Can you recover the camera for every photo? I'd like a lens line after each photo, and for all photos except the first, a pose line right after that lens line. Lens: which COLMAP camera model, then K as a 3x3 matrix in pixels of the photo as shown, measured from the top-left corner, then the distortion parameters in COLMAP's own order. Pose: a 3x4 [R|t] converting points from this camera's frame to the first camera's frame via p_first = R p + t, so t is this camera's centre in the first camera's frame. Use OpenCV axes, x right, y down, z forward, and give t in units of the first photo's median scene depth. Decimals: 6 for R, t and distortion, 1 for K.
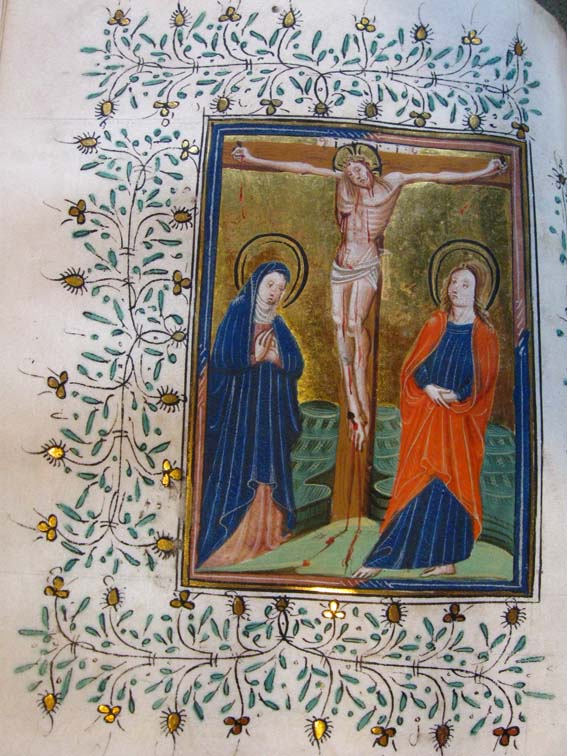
lens RADIAL K [[774.8, 0, 281.6], [0, 774.8, 381.1], [0, 0, 1]] dist [-0.111730, 0.000000]
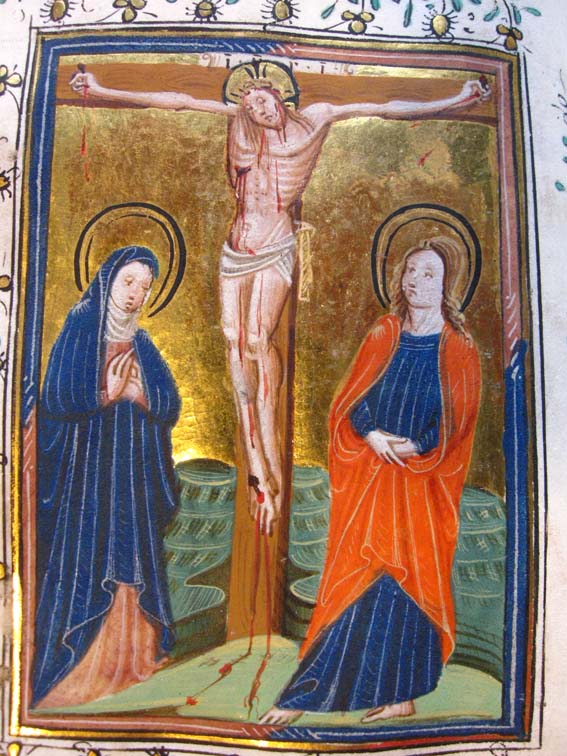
lens RADIAL K [[774.8, 0, 281.1], [0, 774.8, 377.7], [0, 0, 1]] dist [-0.111730, 0.000000]
pose [[0.999724, -0.023278, 0.003290, 0.111260], [0.023070, 0.998310, 0.053334, -0.076077], [-0.004526, -0.053243, 0.998571, 0.346263]]
